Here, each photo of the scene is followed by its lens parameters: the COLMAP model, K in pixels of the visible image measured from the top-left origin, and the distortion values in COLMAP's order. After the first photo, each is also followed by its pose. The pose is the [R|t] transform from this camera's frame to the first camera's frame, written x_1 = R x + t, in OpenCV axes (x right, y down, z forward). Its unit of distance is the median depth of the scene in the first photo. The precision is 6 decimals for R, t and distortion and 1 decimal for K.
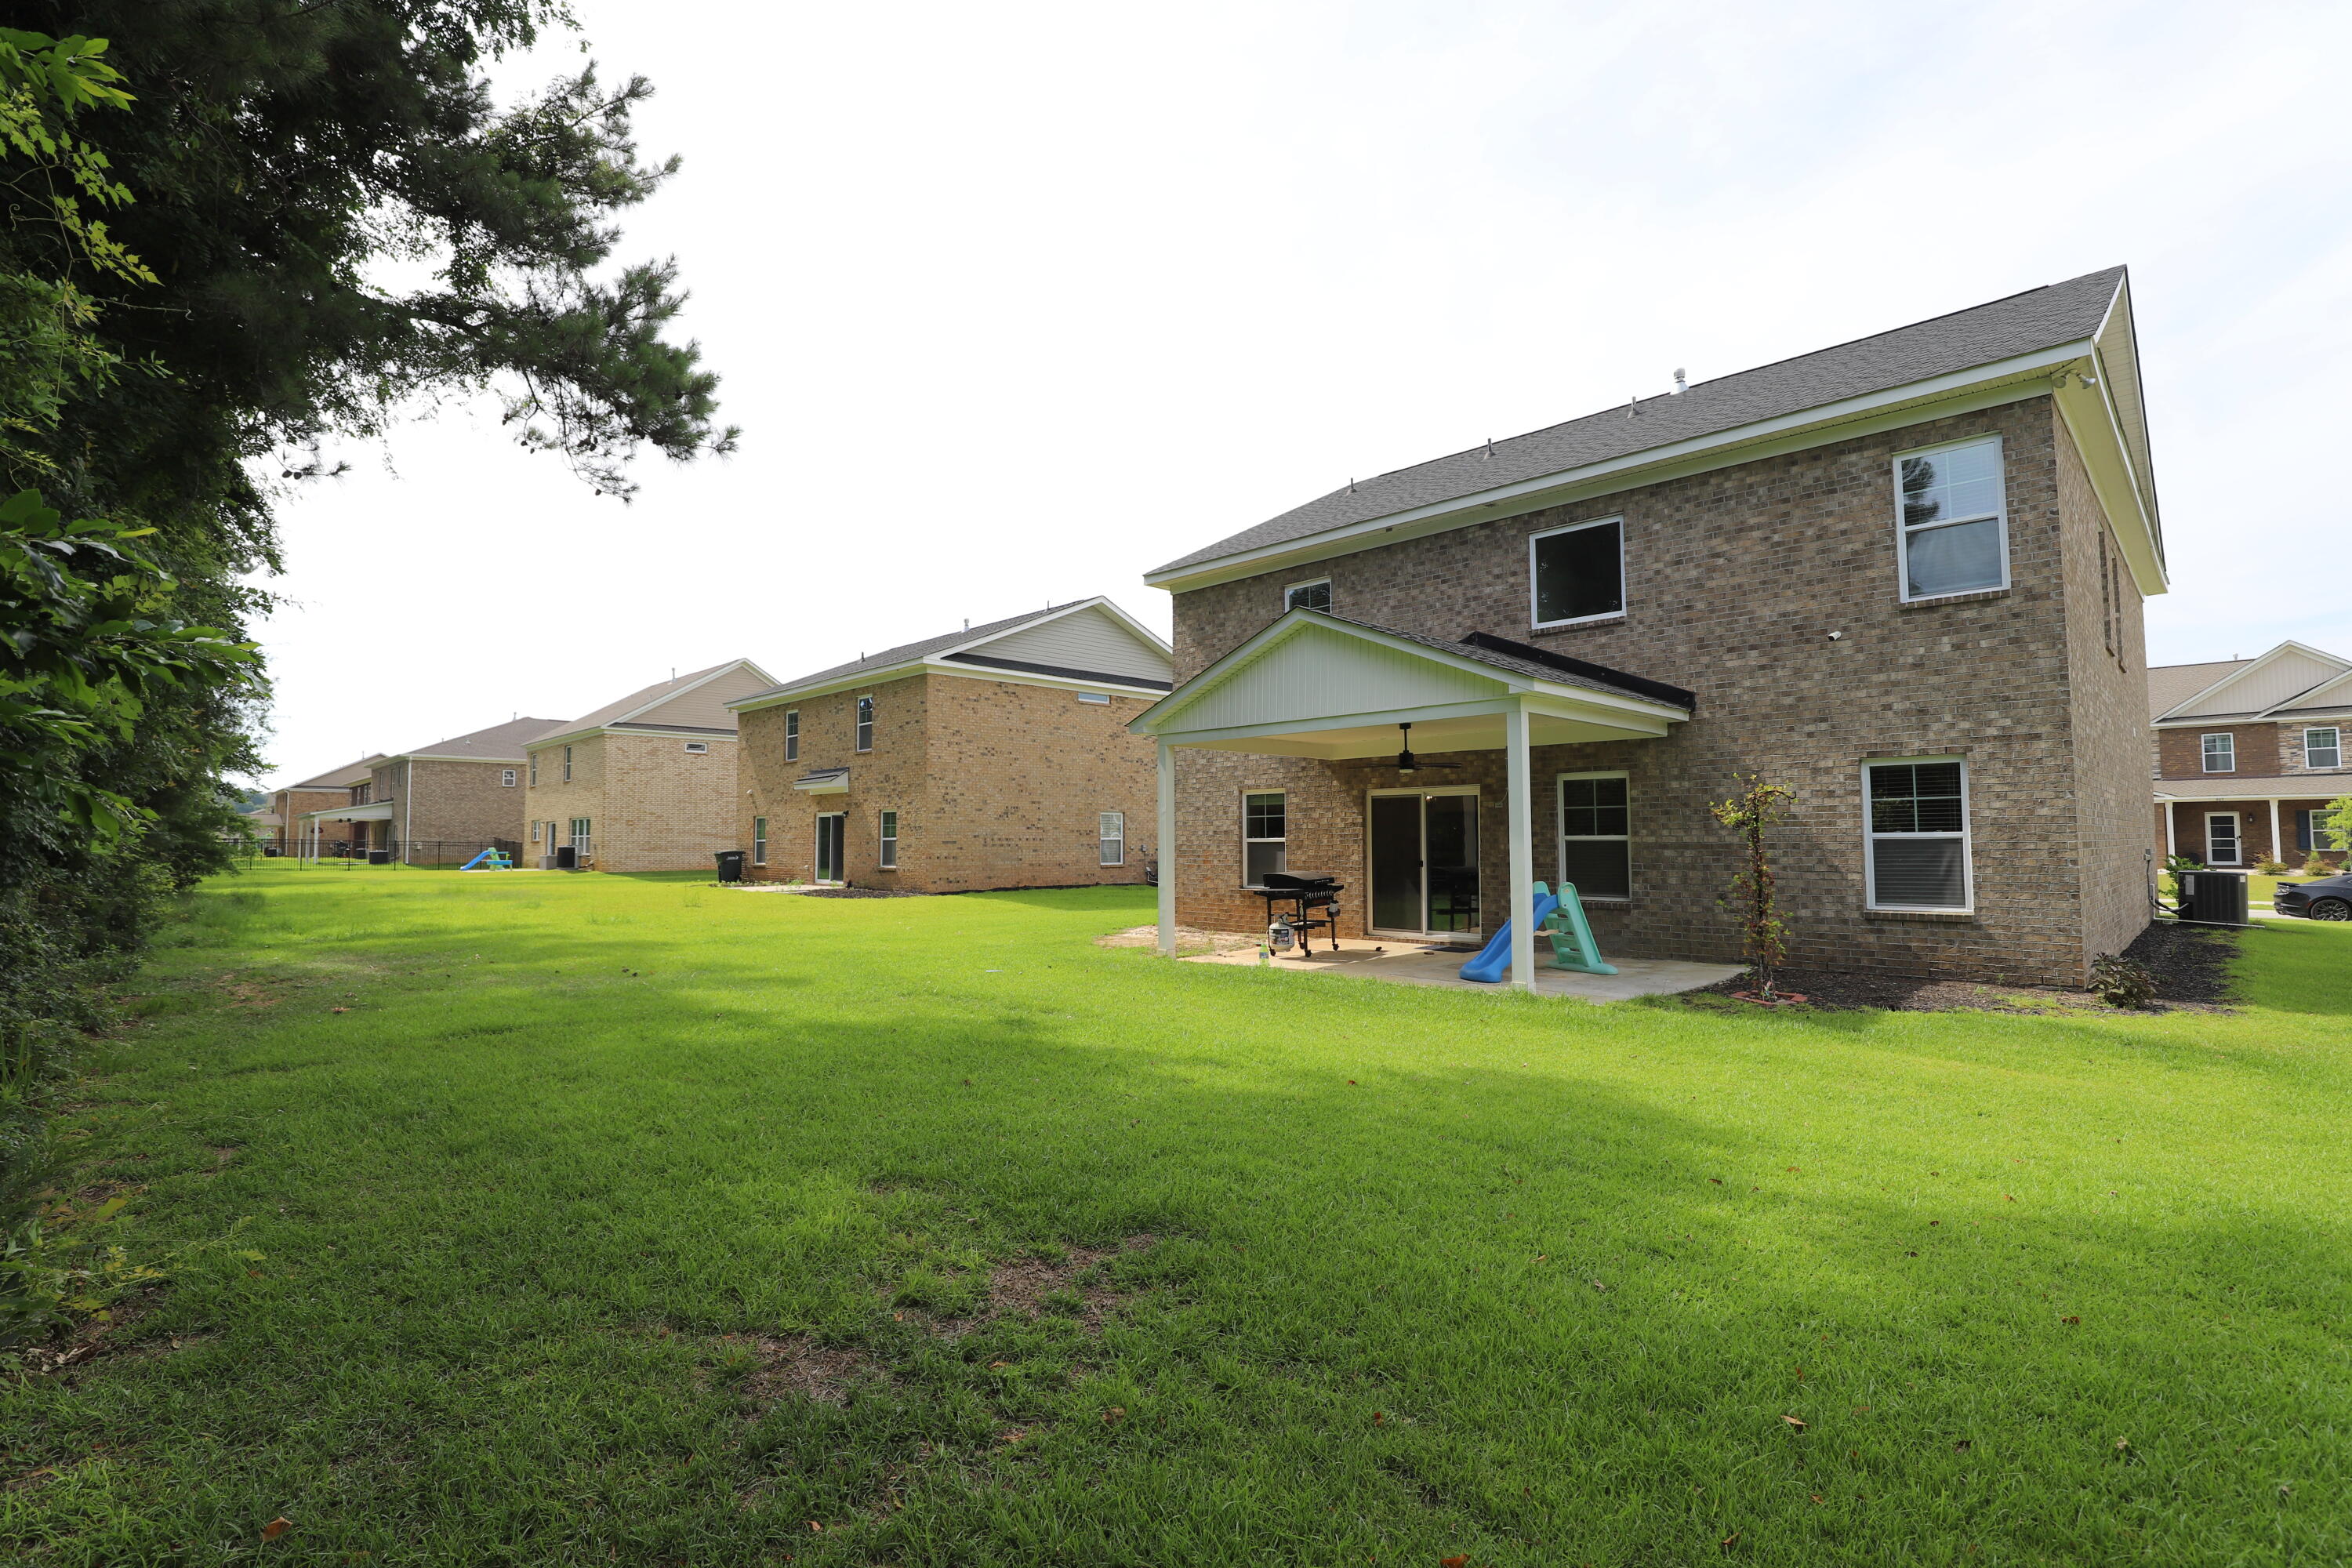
lens RADIAL K [[1084.2, 0, 1163.6], [0, 1084.2, 780.4], [0, 0, 1]] dist [-0.034309, 0.004790]
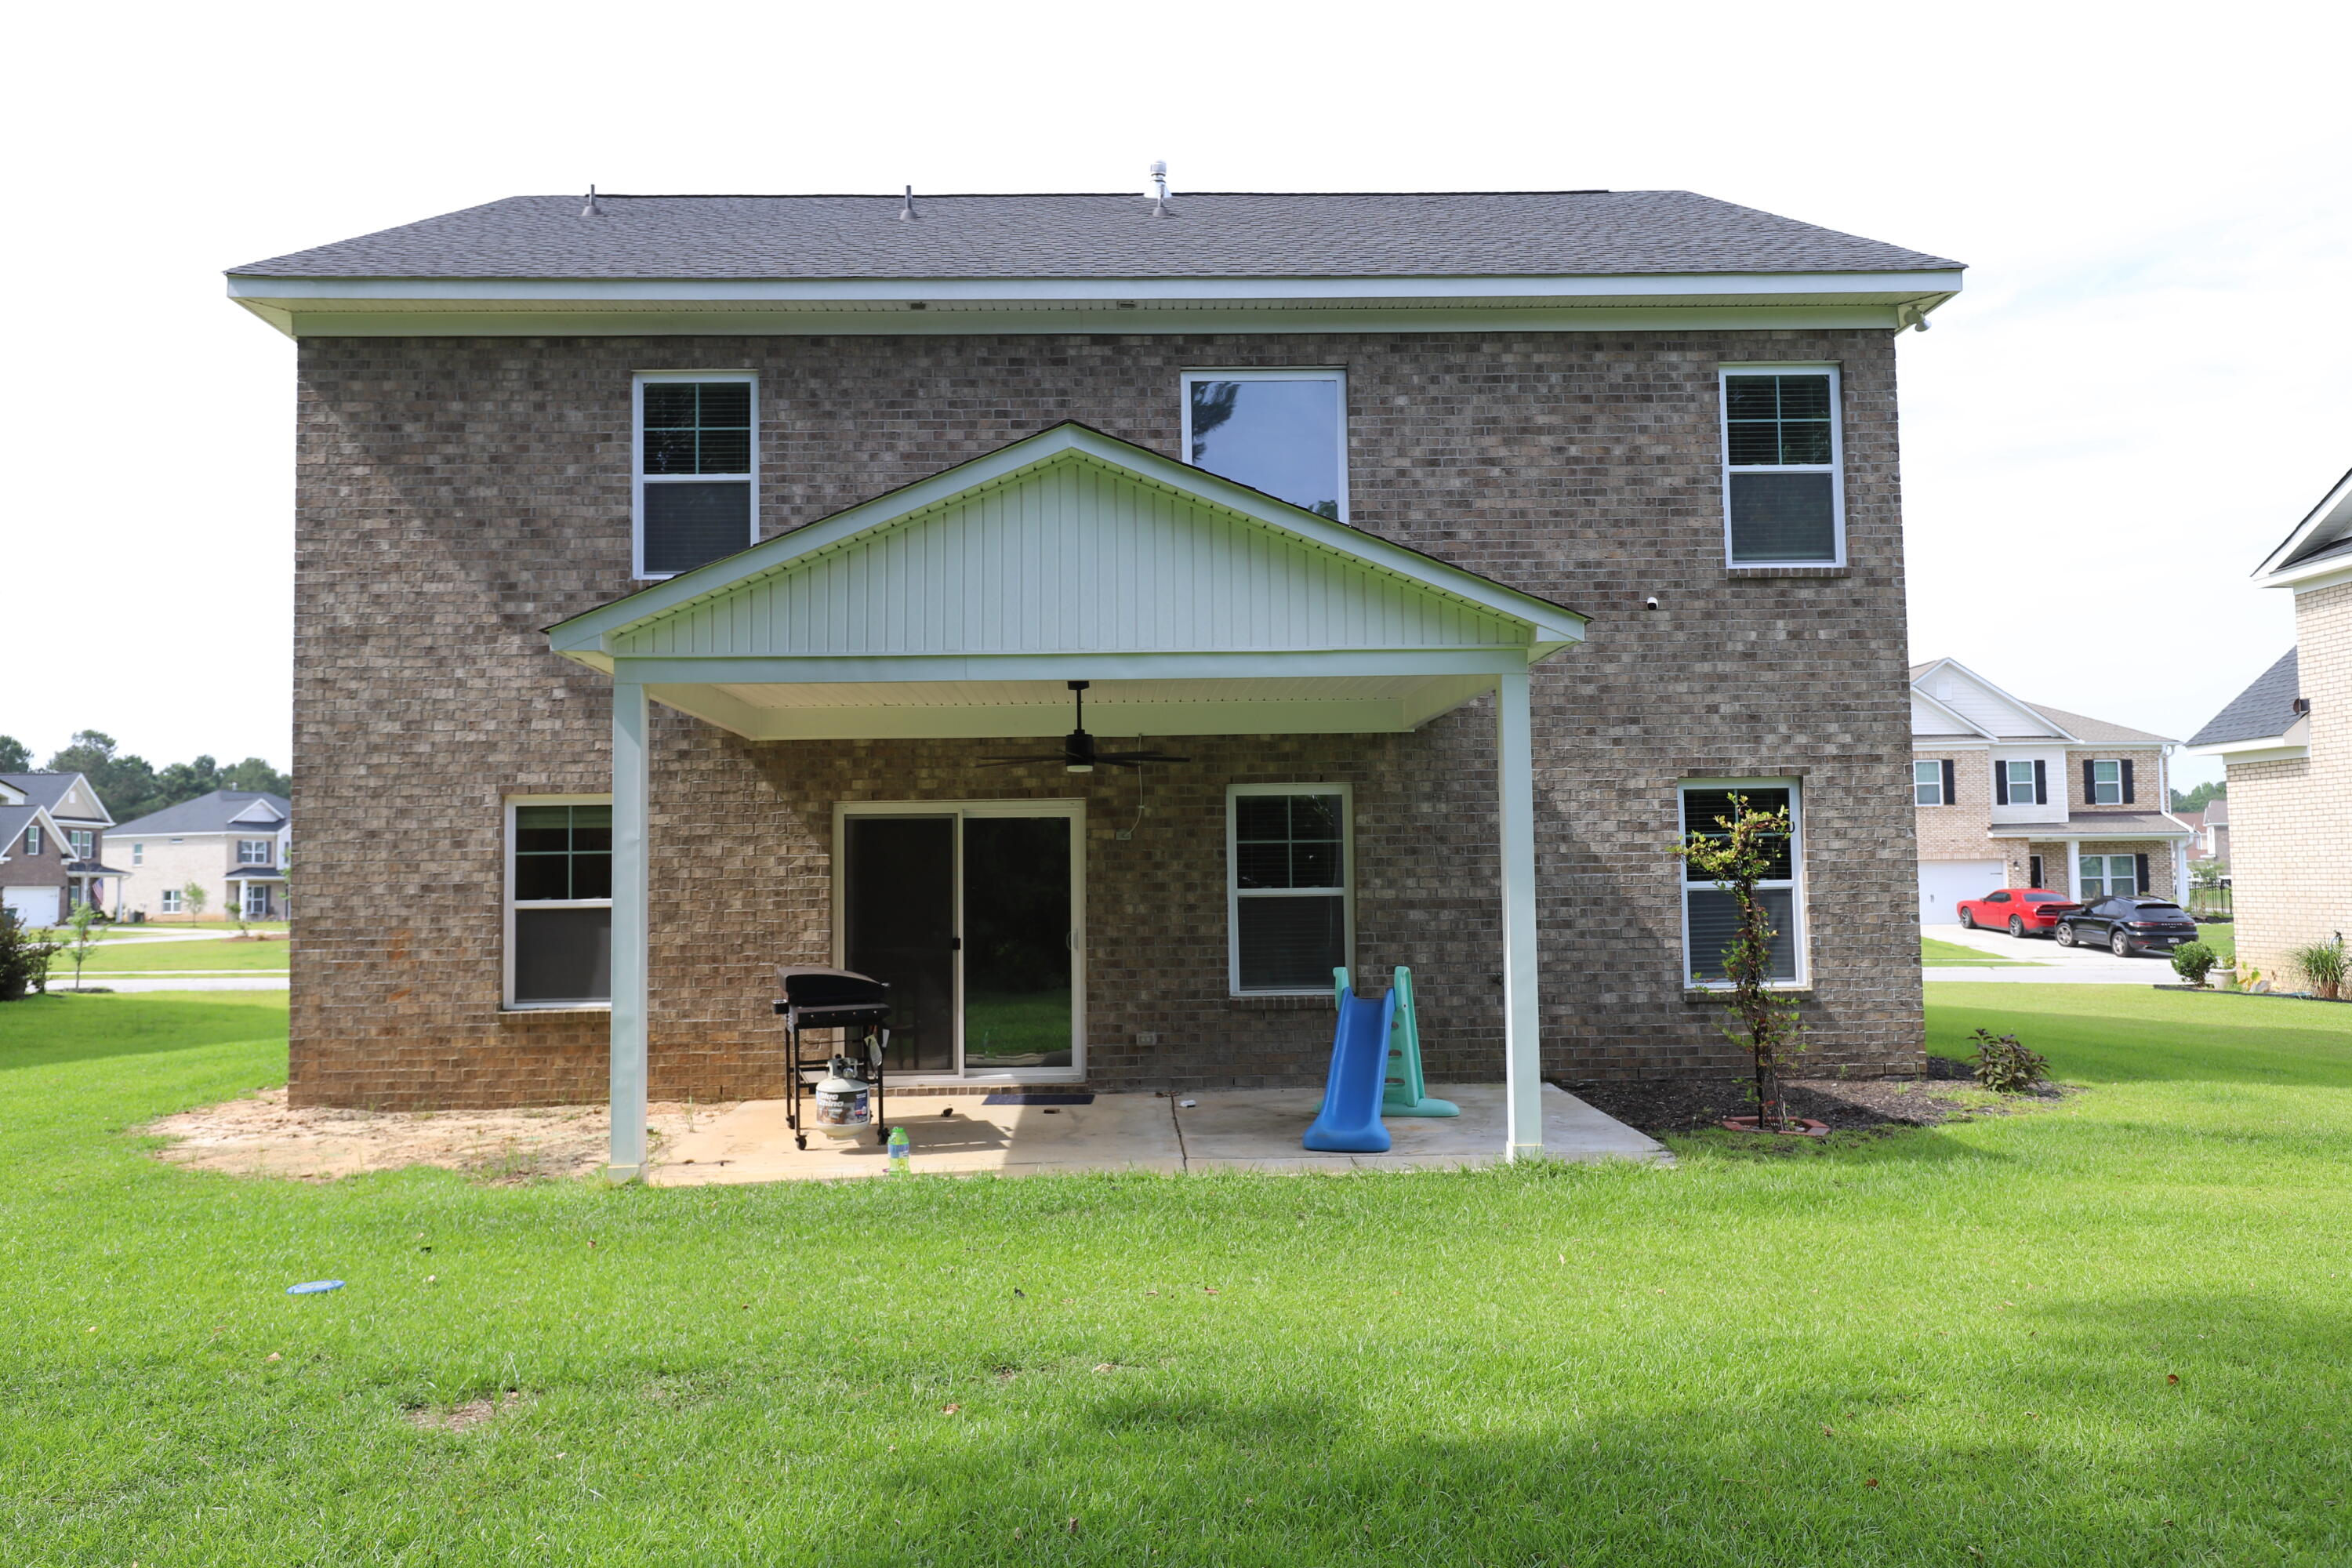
lens RADIAL K [[1746.6, 0, 1165.4], [0, 1746.6, 777.6], [0, 0, 1]] dist [0.016577, 0.002066]
pose [[0.677135, 0.038769, 0.734837, -0.419068], [-0.029212, 0.999240, -0.025800, 0.018480], [-0.735279, -0.003996, 0.677753, 0.436210]]
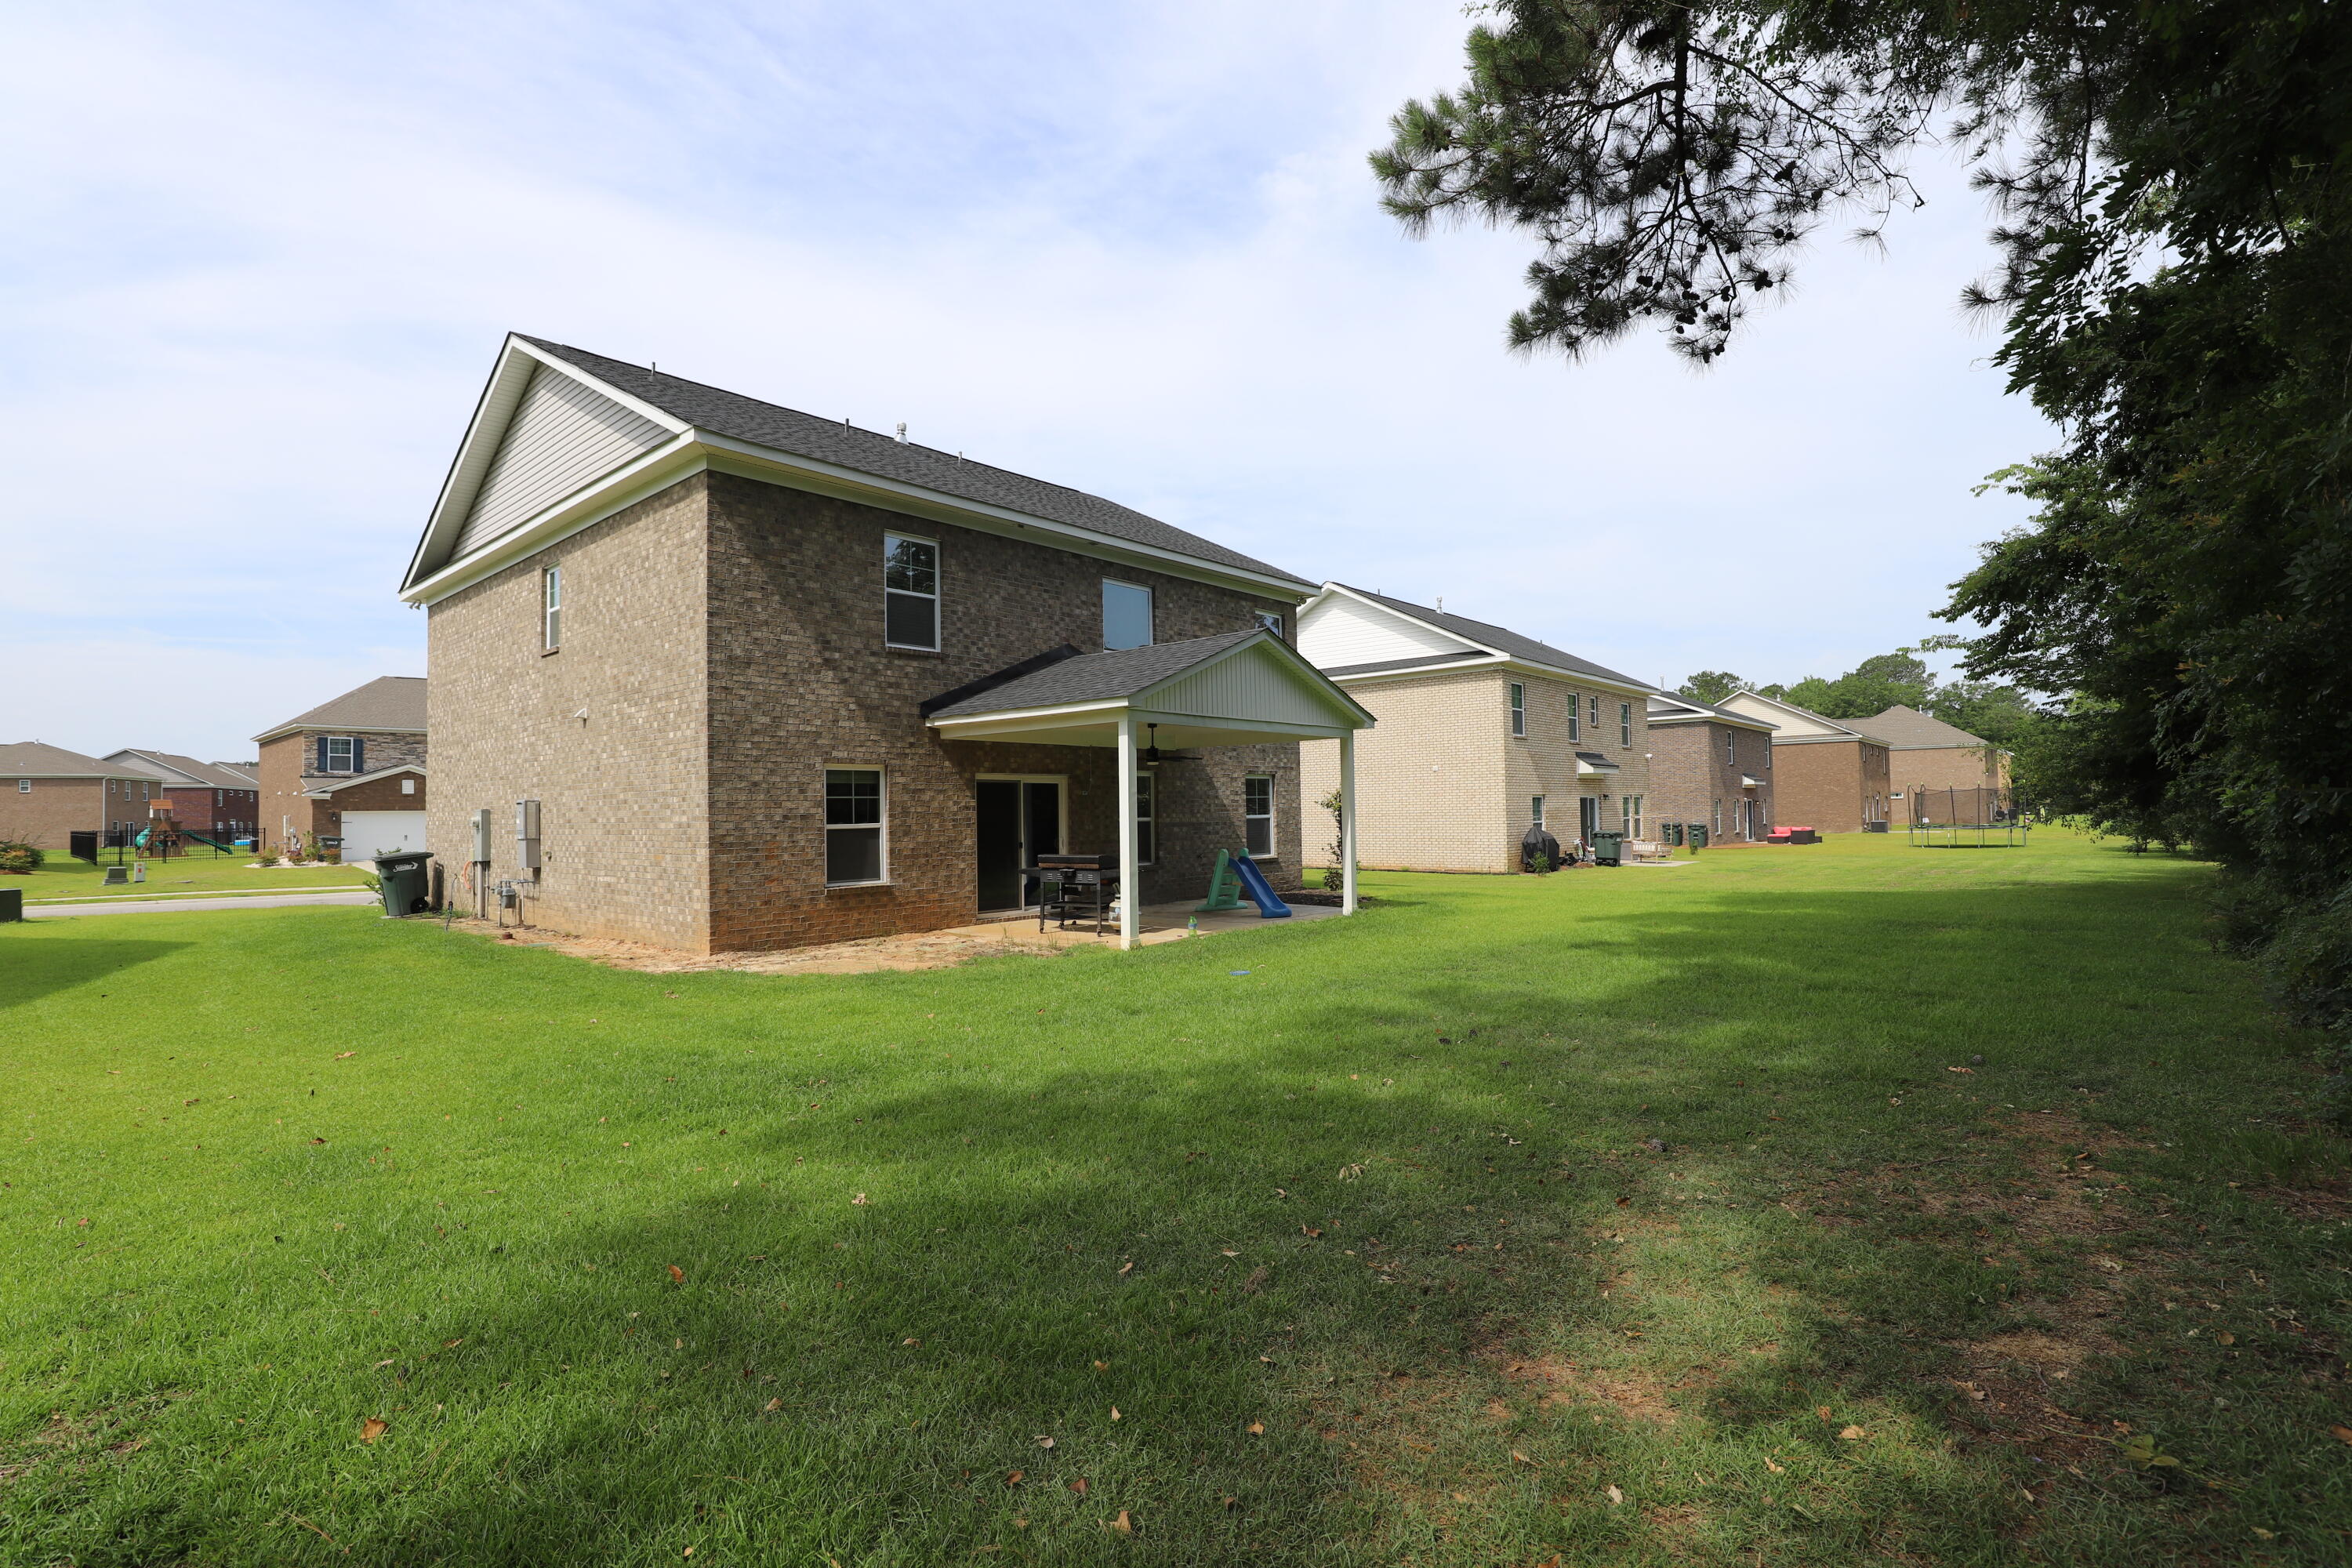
lens RADIAL K [[1084.2, 0, 1162.5], [0, 1084.2, 779.2], [0, 0, 1]] dist [-0.034309, 0.004790]
pose [[-0.070998, 0.034690, 0.996873, -1.080099], [-0.040939, 0.998452, -0.037661, 0.059328], [-0.996636, -0.043485, -0.069468, 1.198436]]
